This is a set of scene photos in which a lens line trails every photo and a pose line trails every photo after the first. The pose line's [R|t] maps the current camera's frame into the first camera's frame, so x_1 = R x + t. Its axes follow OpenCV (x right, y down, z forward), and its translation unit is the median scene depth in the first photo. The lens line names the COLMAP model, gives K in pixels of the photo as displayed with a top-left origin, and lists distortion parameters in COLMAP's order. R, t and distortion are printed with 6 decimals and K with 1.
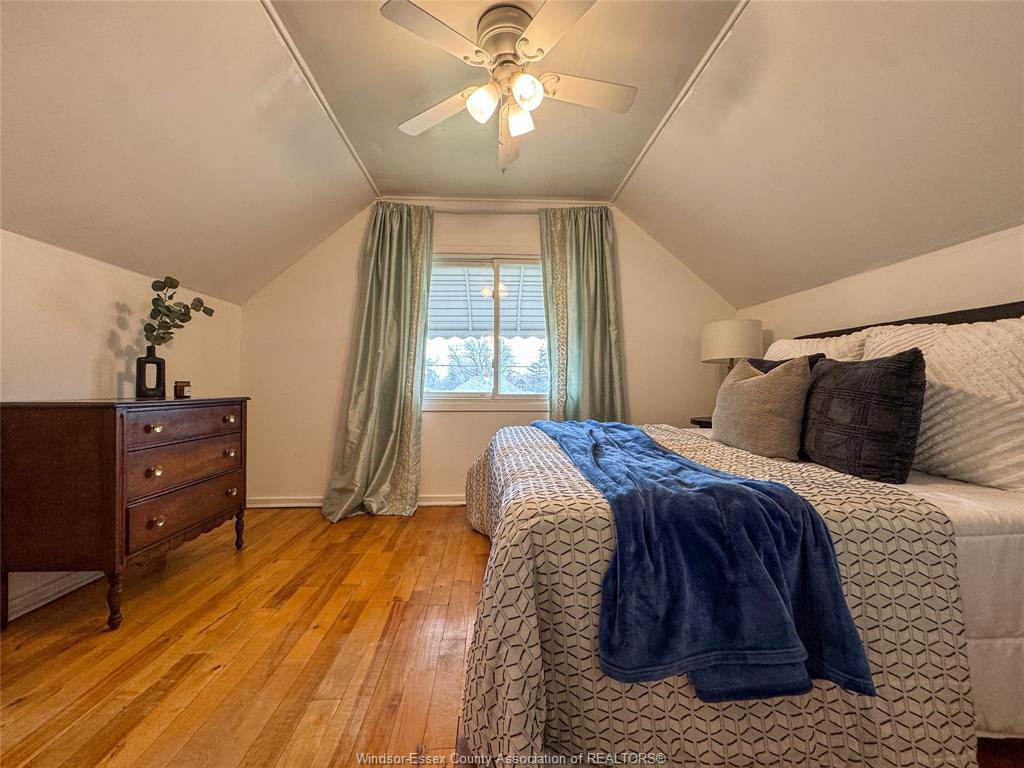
lens RADIAL K [[412.6, 0, 512.6], [0, 412.6, 383.9], [0, 0, 1]] dist [-0.008082, 0.002642]
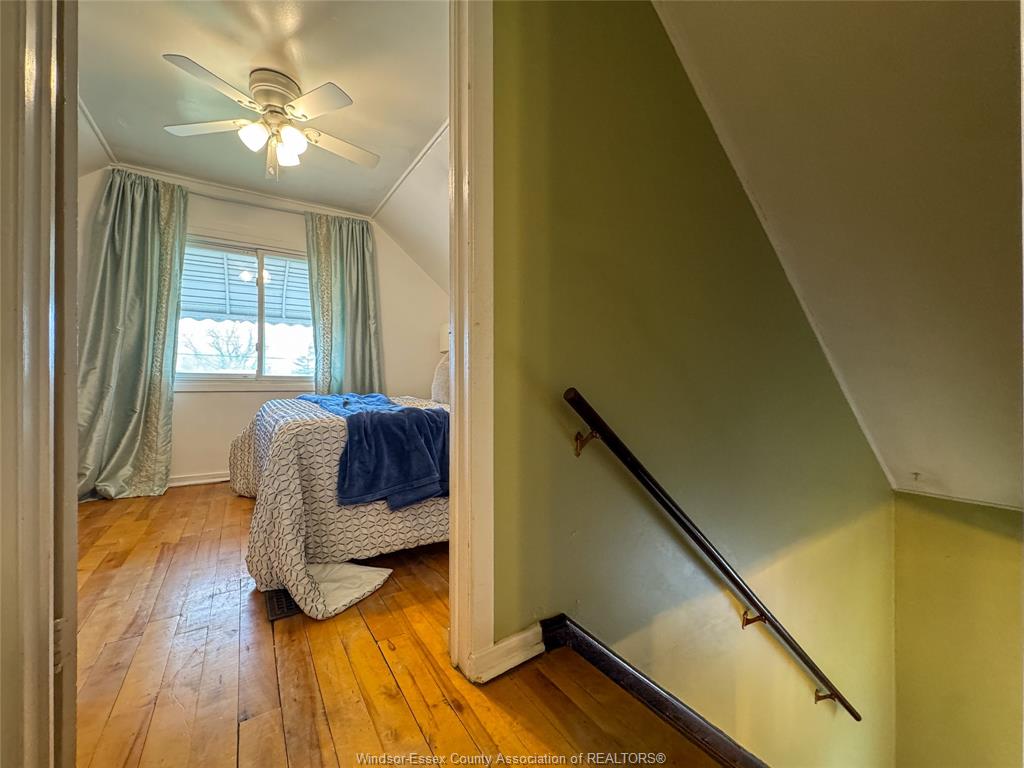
lens RADIAL K [[412.6, 0, 513.0], [0, 412.6, 385.0], [0, 0, 1]] dist [-0.008082, 0.002642]
pose [[0.863971, -0.000370, 0.503542, -0.011642], [-0.005947, 0.999923, 0.010937, 0.037325], [-0.503507, -0.012444, 0.863901, -0.284971]]
